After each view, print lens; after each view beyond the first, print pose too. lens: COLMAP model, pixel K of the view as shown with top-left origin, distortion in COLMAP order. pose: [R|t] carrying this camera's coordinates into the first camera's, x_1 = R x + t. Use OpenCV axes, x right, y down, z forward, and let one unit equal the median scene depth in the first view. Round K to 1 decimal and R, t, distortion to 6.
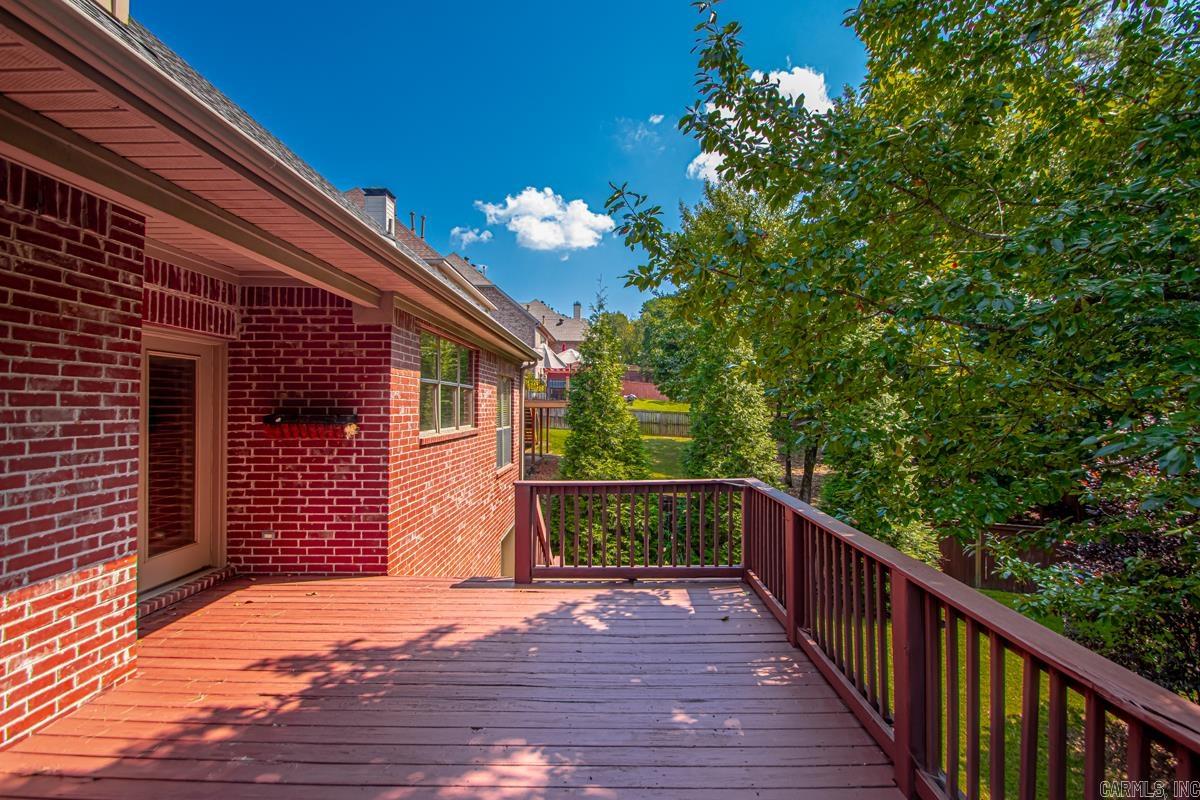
lens RADIAL K [[564.6, 0, 611.9], [0, 564.6, 408.0], [0, 0, 1]] dist [0.032924, -0.018143]
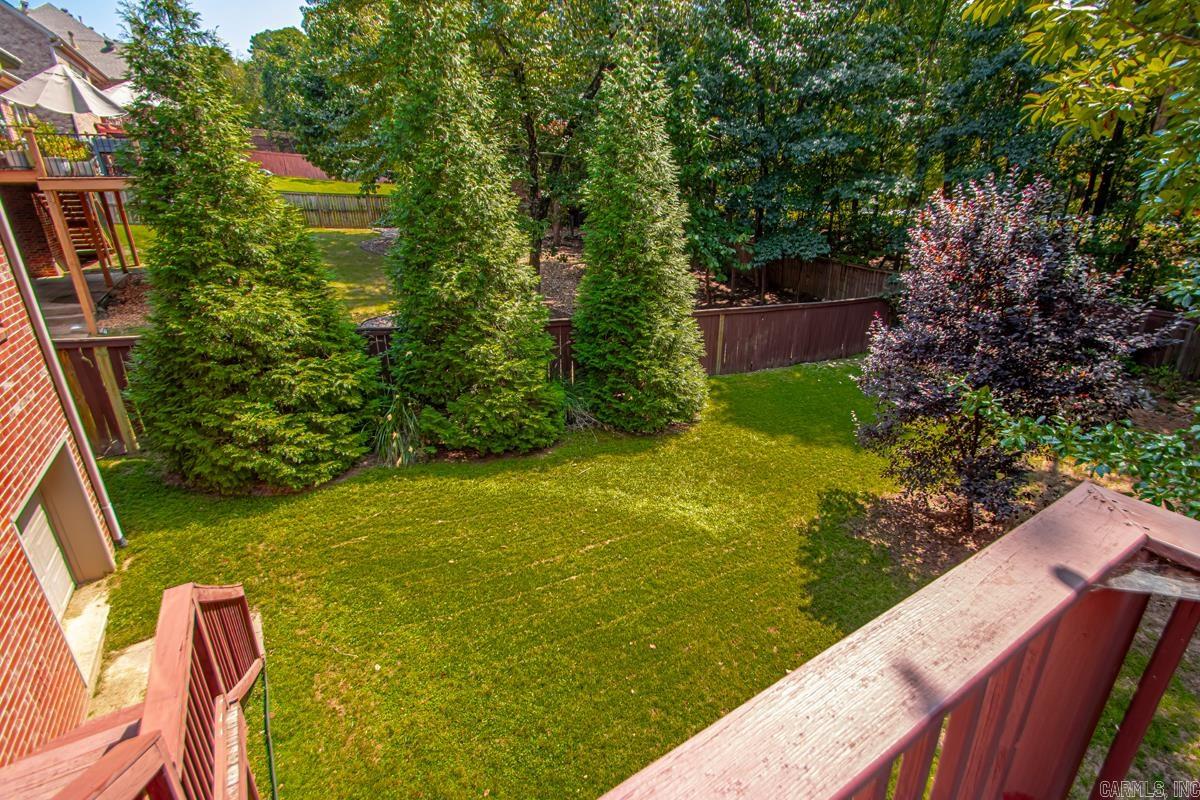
lens RADIAL K [[564.6, 0, 611.9], [0, 564.6, 408.0], [0, 0, 1]] dist [0.032924, -0.018143]
pose [[0.853192, -0.203582, 0.480226, -0.000411], [0.016578, 0.930804, 0.365142, 0.003974], [-0.521333, -0.303575, 0.797530, 0.316526]]
